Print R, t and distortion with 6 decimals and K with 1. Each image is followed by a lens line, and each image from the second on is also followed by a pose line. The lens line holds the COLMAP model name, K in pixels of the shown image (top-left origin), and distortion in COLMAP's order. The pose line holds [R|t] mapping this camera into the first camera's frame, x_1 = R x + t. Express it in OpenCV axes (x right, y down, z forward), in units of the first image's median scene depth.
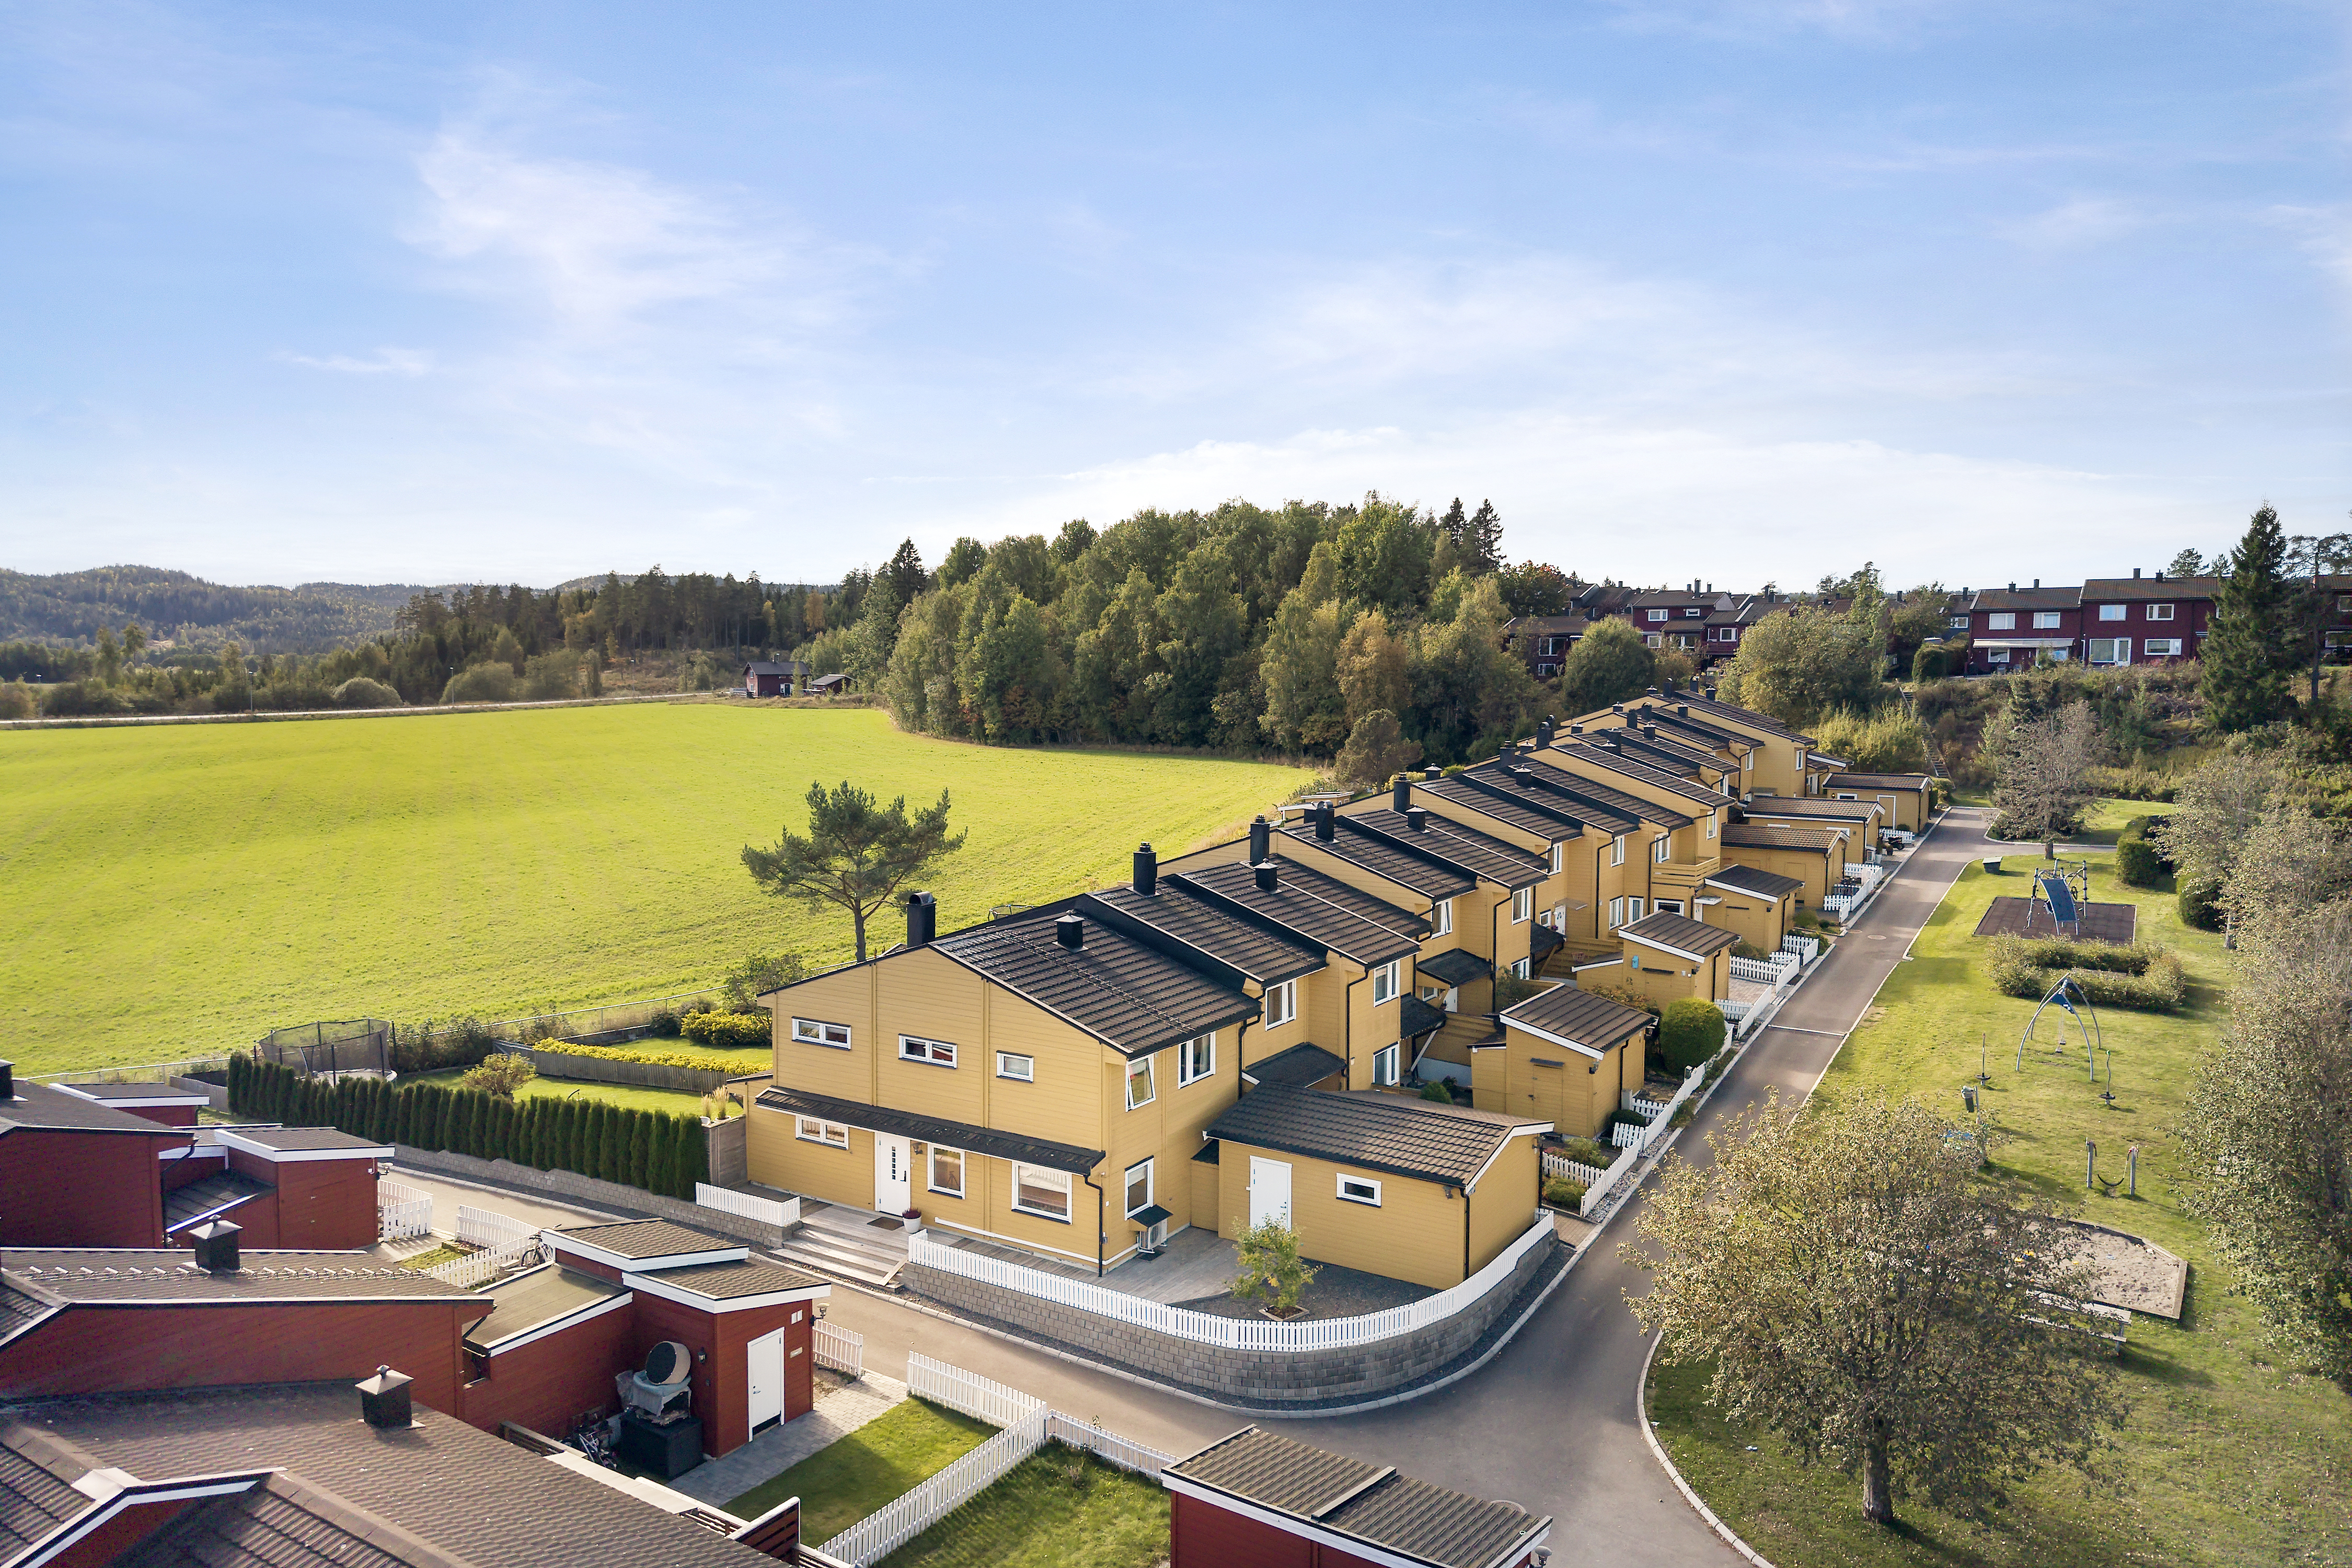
lens RADIAL K [[1604.7, 0, 1233.8], [0, 1604.7, 686.0], [0, 0, 1]] dist [0.015147, -0.006545]
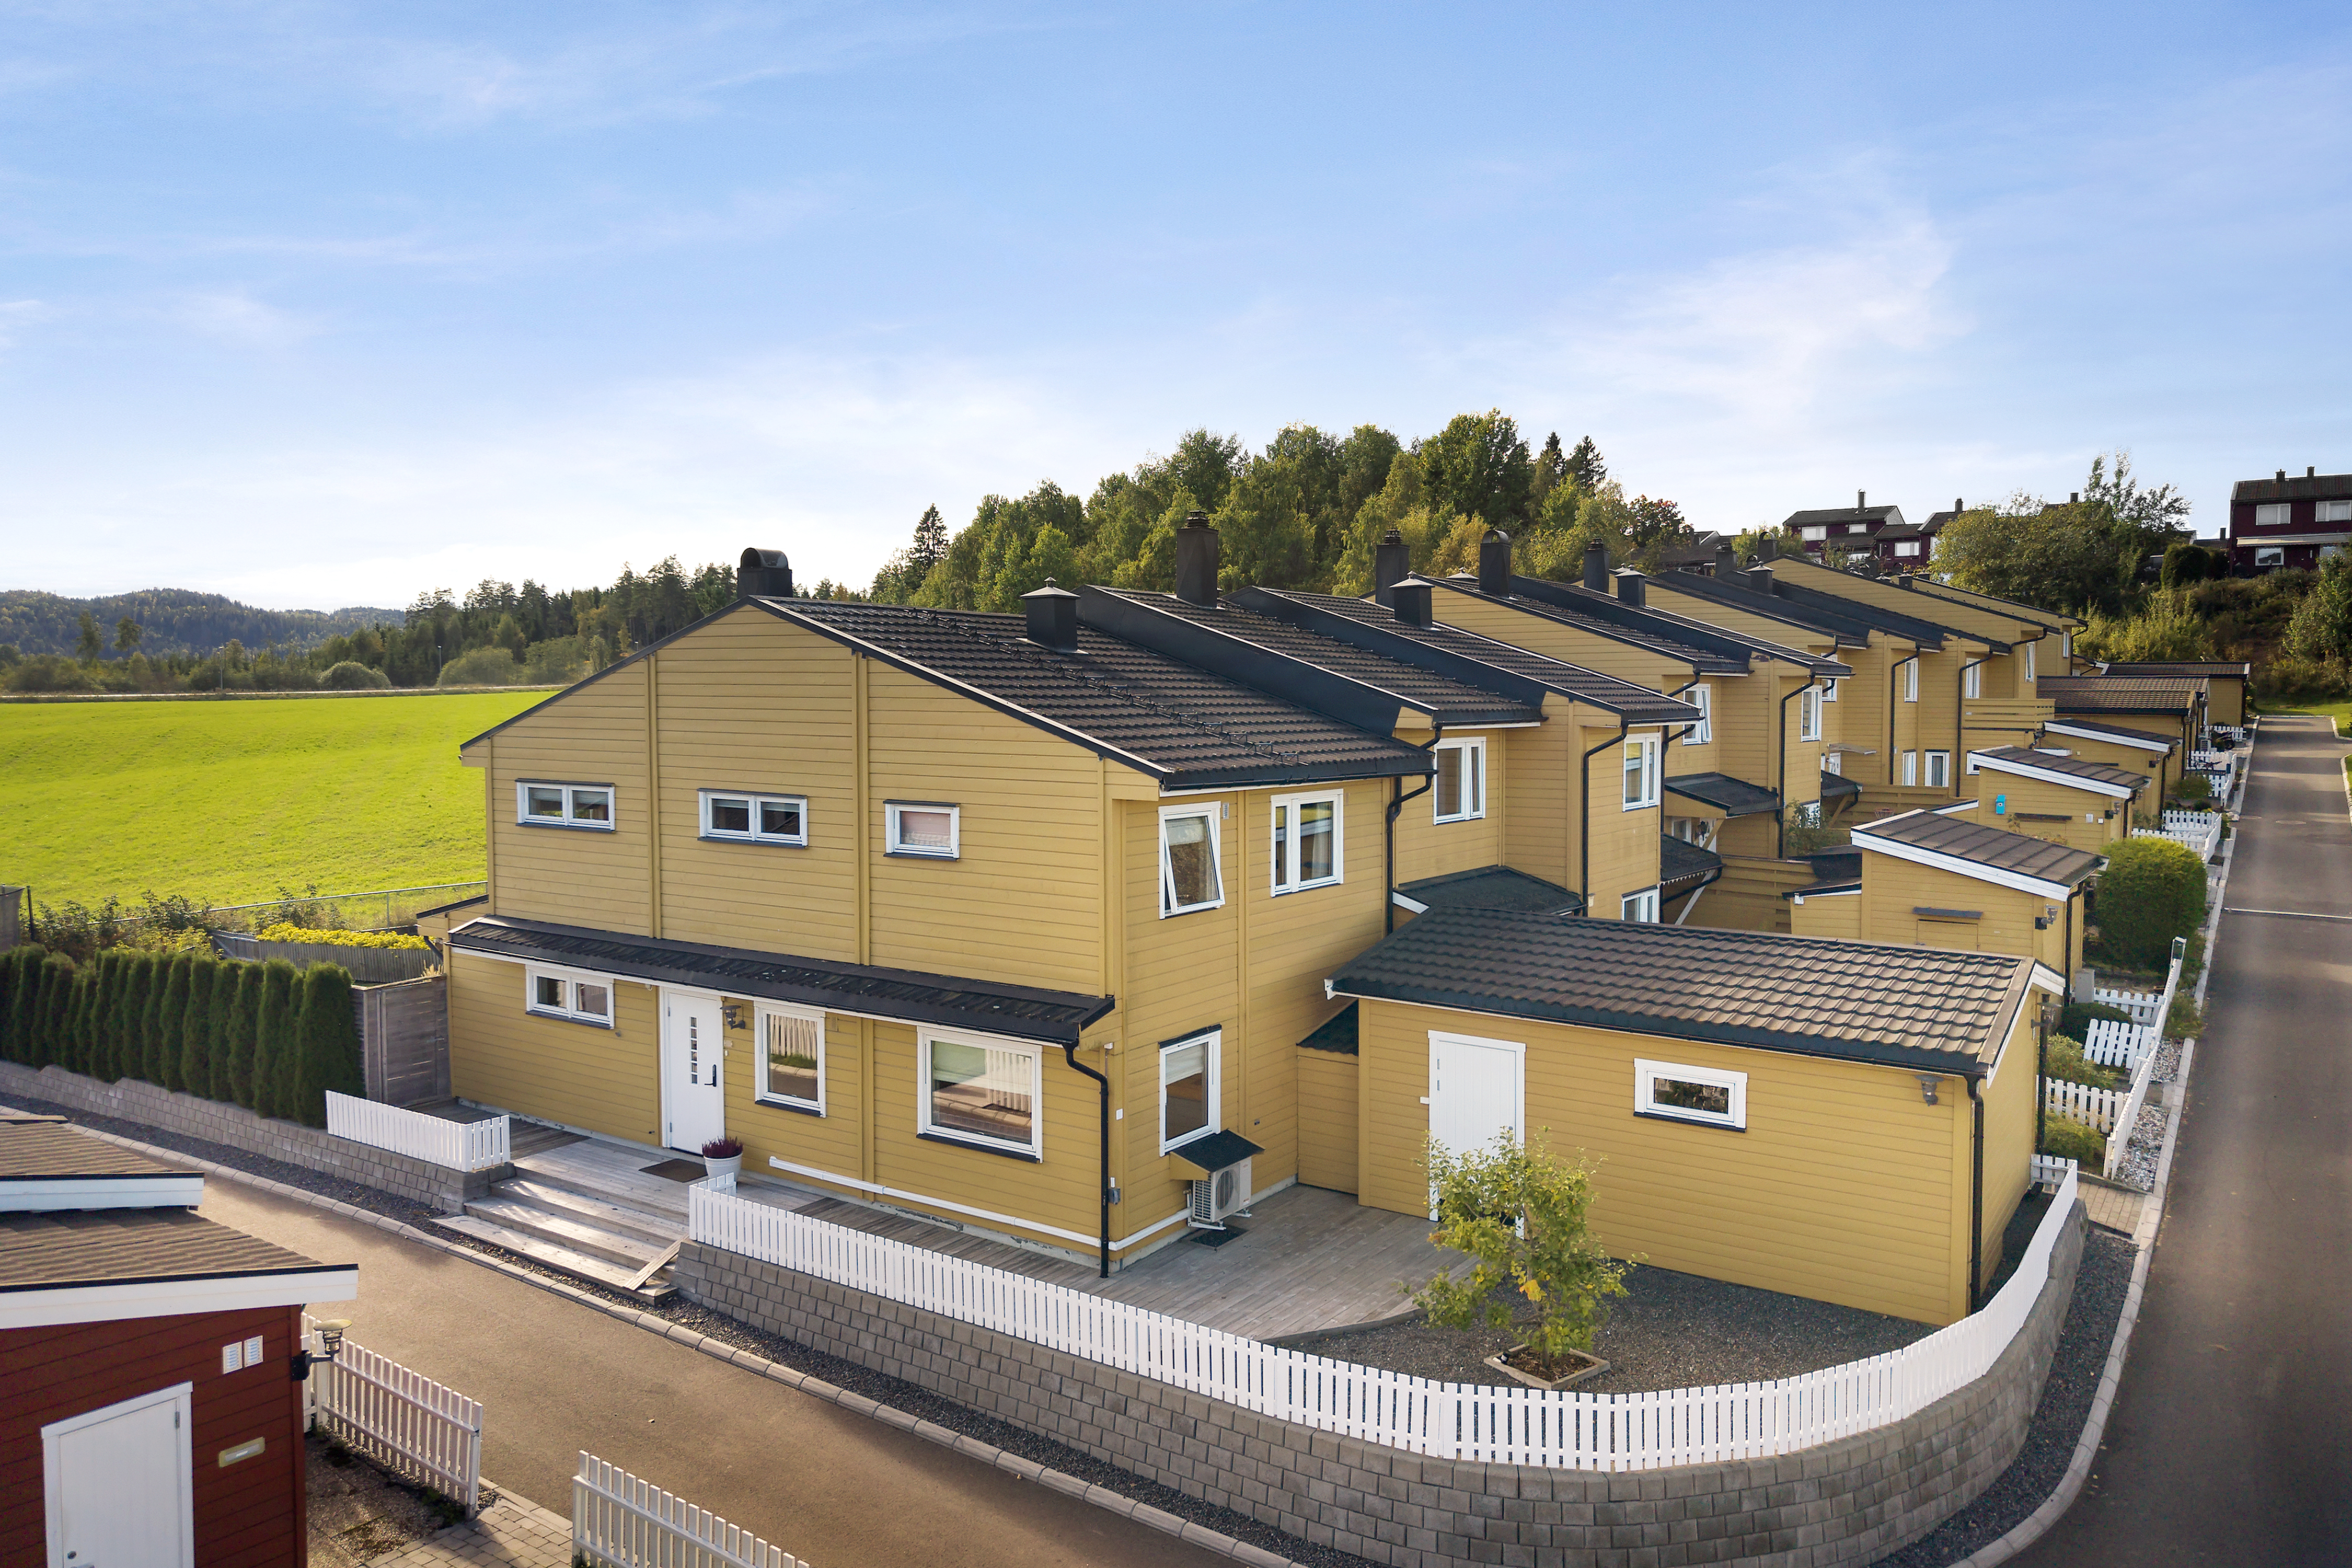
lens RADIAL K [[1602.1, 0, 1176.0], [0, 1602.1, 784.0], [0, 0, 1]] dist [0.006623, 0.000742]
pose [[0.997731, -0.006005, -0.067052, -0.030715], [0.007912, 0.999571, 0.028207, 0.204523], [0.066854, -0.028673, 0.997351, 0.526966]]
